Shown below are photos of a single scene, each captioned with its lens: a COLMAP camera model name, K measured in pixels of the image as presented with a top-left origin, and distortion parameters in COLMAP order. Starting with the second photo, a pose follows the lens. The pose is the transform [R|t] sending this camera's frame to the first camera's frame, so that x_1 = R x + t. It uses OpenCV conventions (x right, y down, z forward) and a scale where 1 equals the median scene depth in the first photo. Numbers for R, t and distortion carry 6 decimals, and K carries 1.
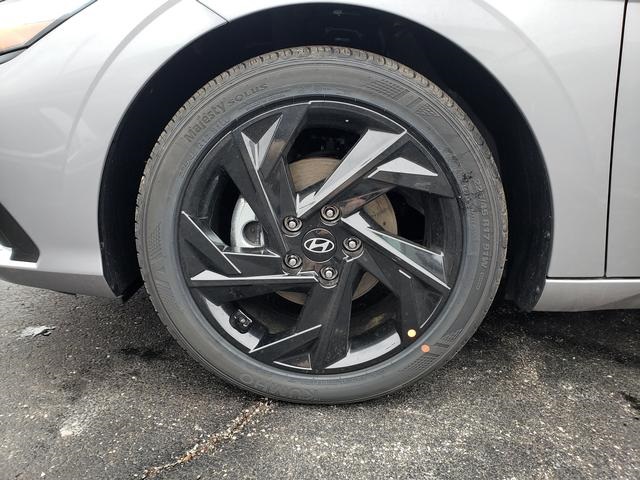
lens RADIAL K [[476.2, 0, 320.0], [0, 476.2, 240.0], [0, 0, 1]] dist [0.007316, 0.002728]
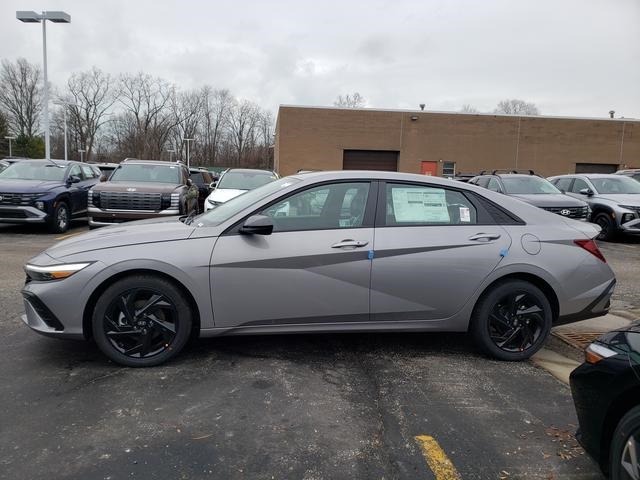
lens RADIAL K [[476.2, 0, 320.0], [0, 476.2, 240.0], [0, 0, 1]] dist [0.007316, 0.002728]
pose [[0.991832, -0.014250, 0.126756, 0.940112], [0.032974, 0.988605, -0.146874, -0.039672], [-0.123219, 0.149854, 0.981000, -3.034917]]
